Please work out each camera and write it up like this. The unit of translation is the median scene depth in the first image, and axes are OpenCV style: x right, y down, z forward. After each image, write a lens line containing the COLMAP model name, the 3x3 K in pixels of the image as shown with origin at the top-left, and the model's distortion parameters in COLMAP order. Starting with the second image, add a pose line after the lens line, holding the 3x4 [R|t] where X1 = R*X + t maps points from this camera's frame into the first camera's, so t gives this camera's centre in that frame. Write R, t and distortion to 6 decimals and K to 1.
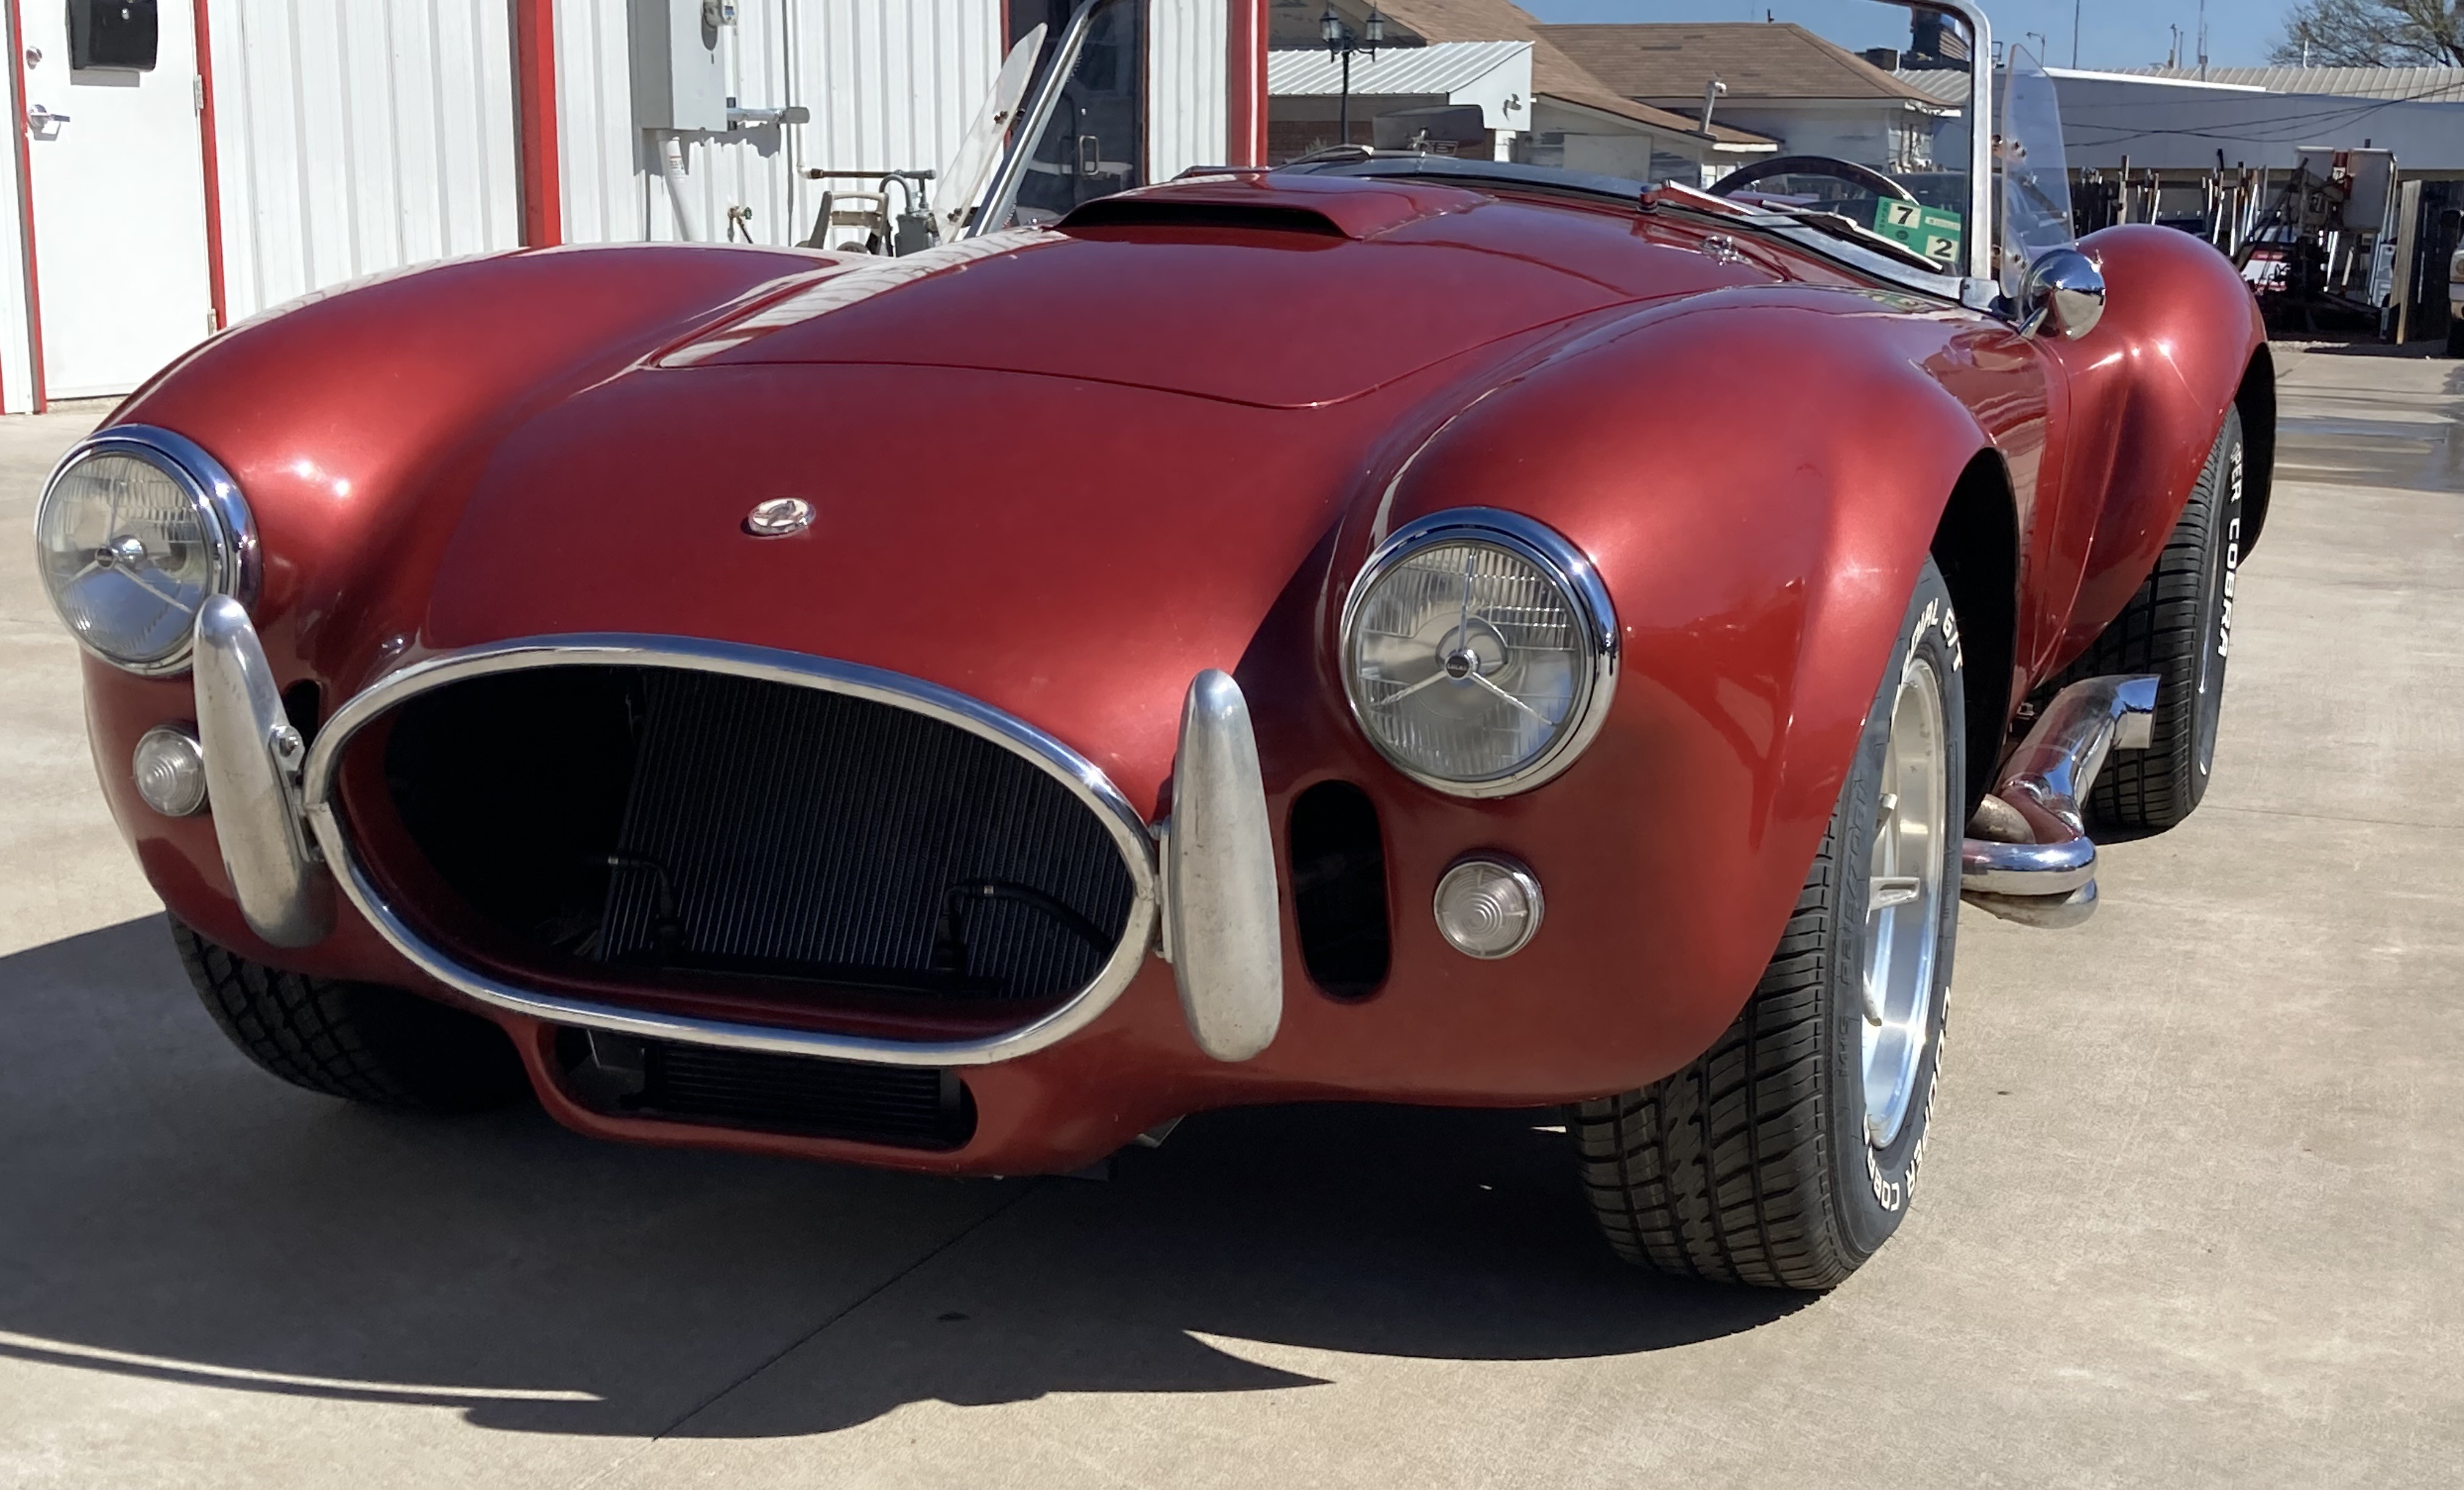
lens RADIAL K [[3301.3, 0, 1231.9], [0, 3301.3, 747.2], [0, 0, 1]] dist [0.034492, 0.000000]
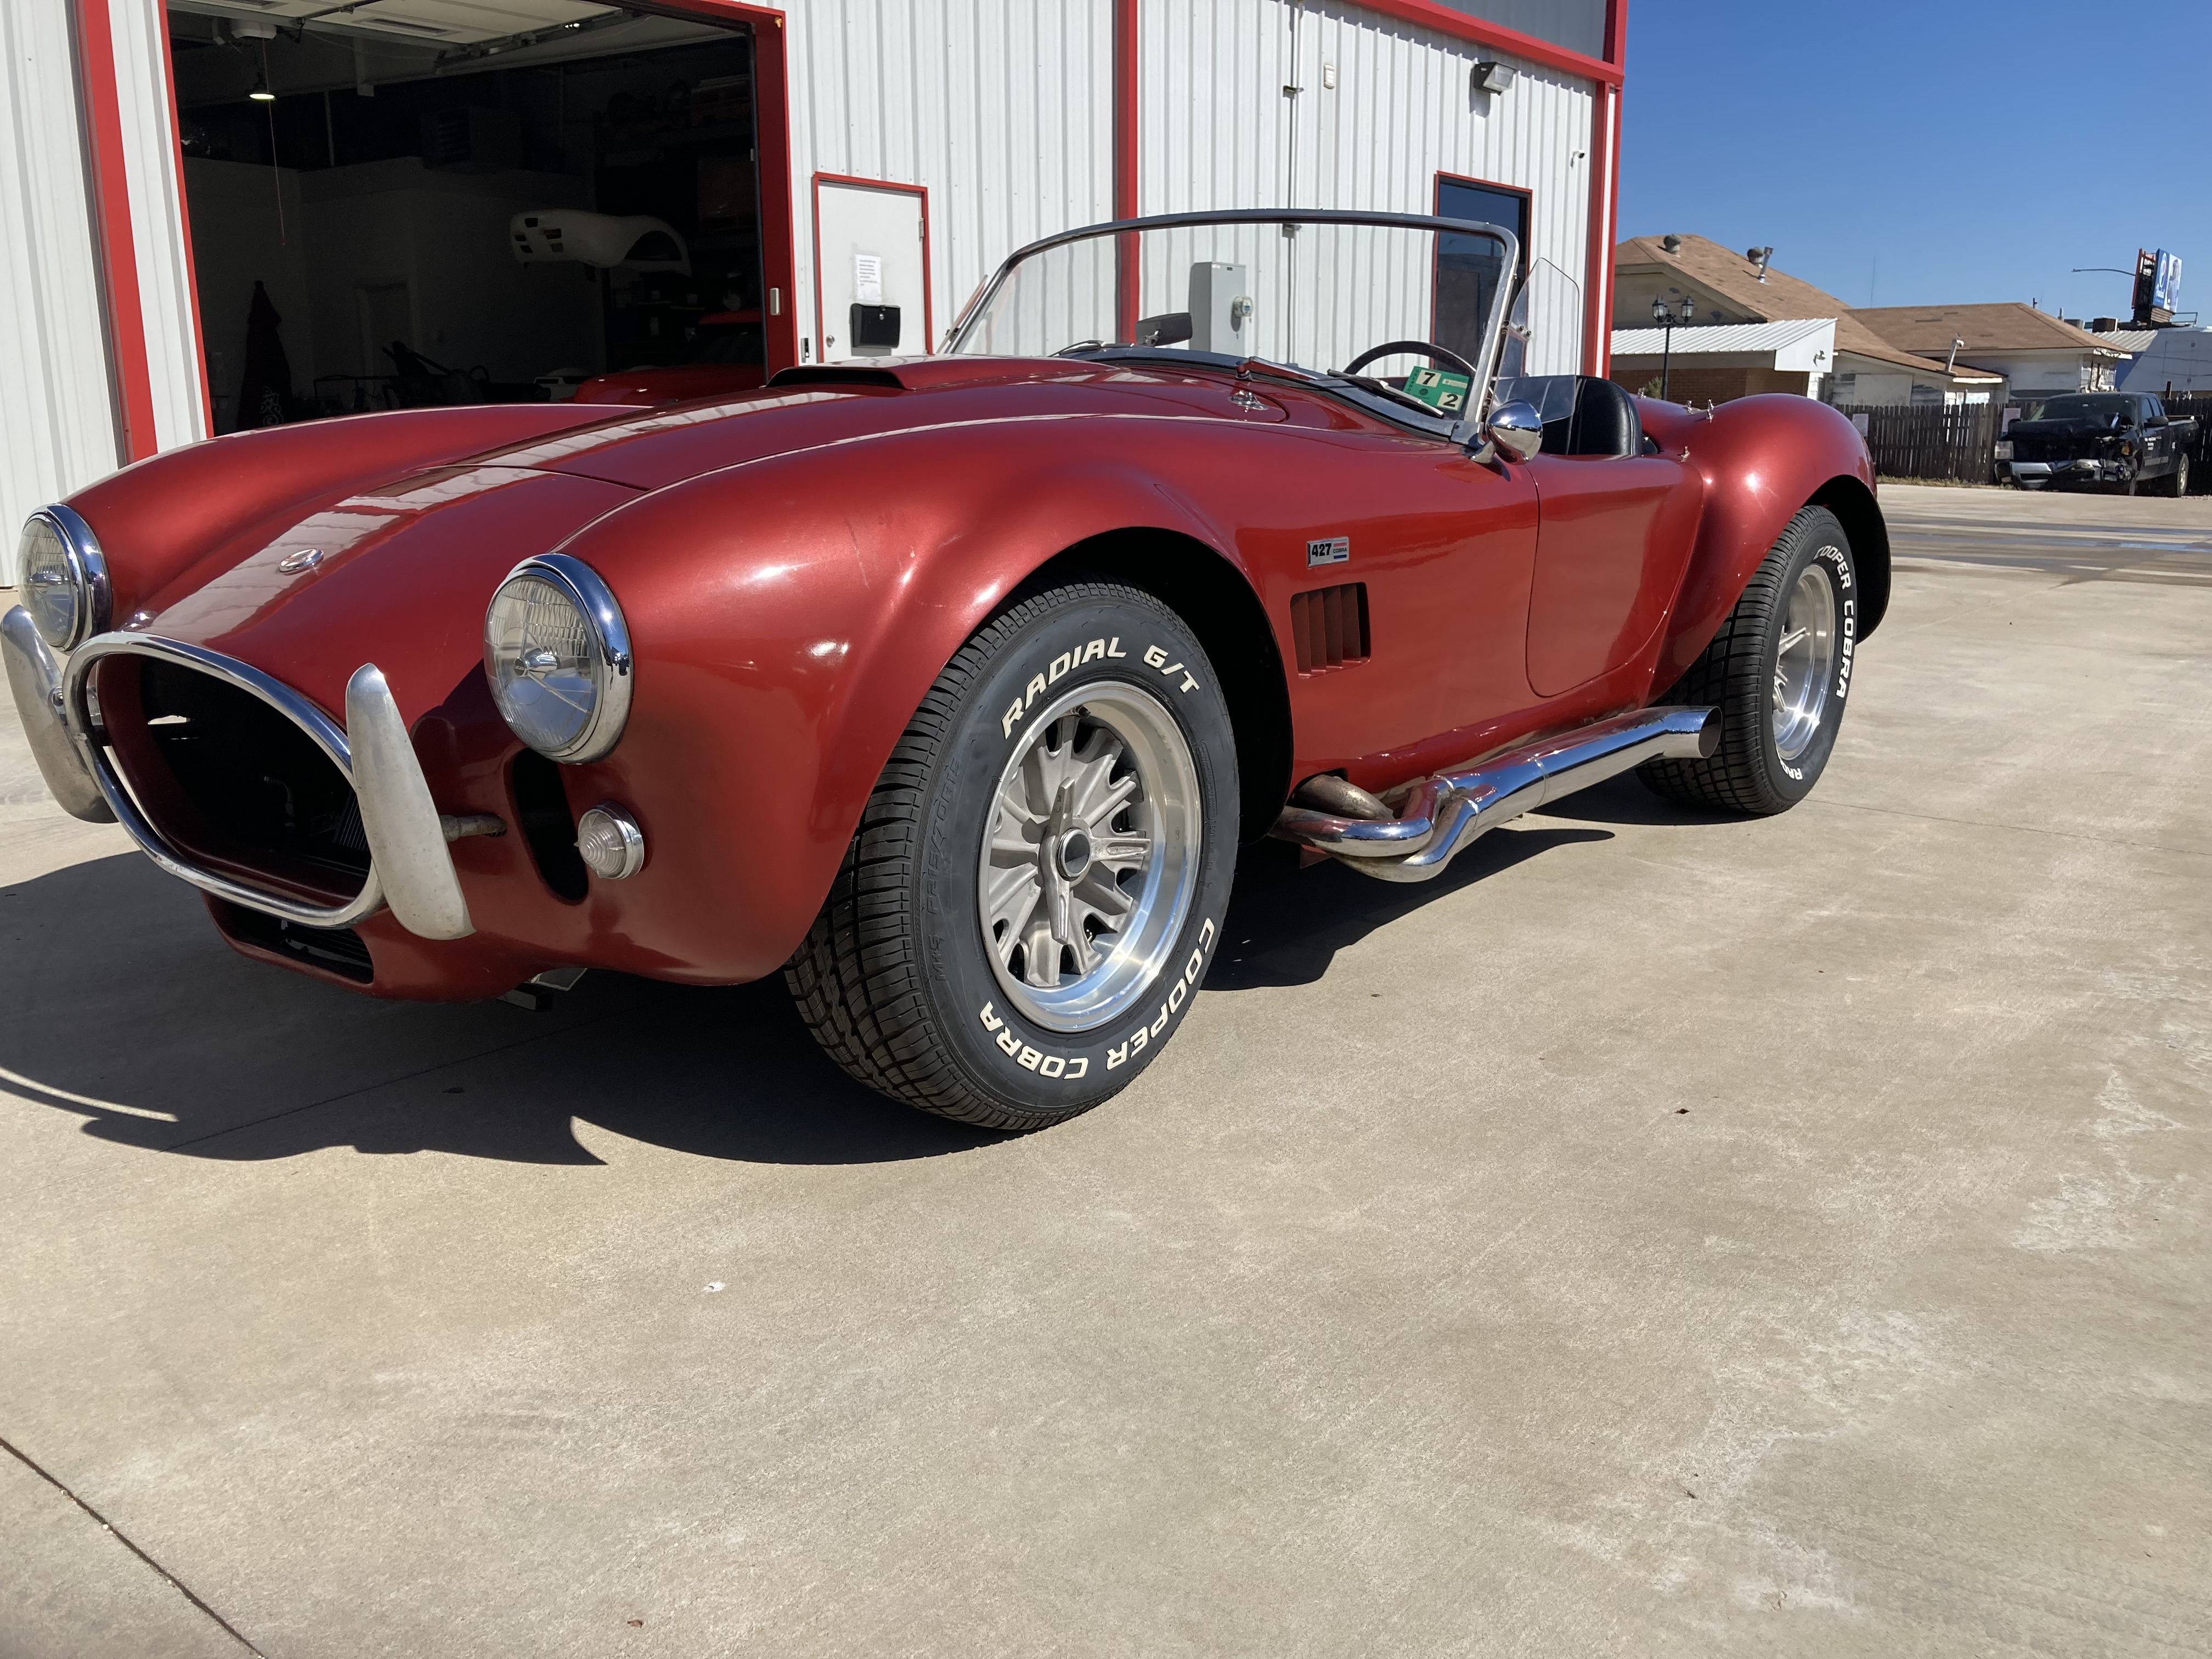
lens RADIAL K [[1827.5, 0, 1123.5], [0, 1827.5, 740.9], [0, 0, 1]] dist [0.006880, 0.015192]
pose [[0.950930, 0.041168, -0.306656, 0.248825], [-0.039260, 0.999152, 0.012390, -0.006203], [0.306906, 0.000257, 0.951740, 0.155059]]
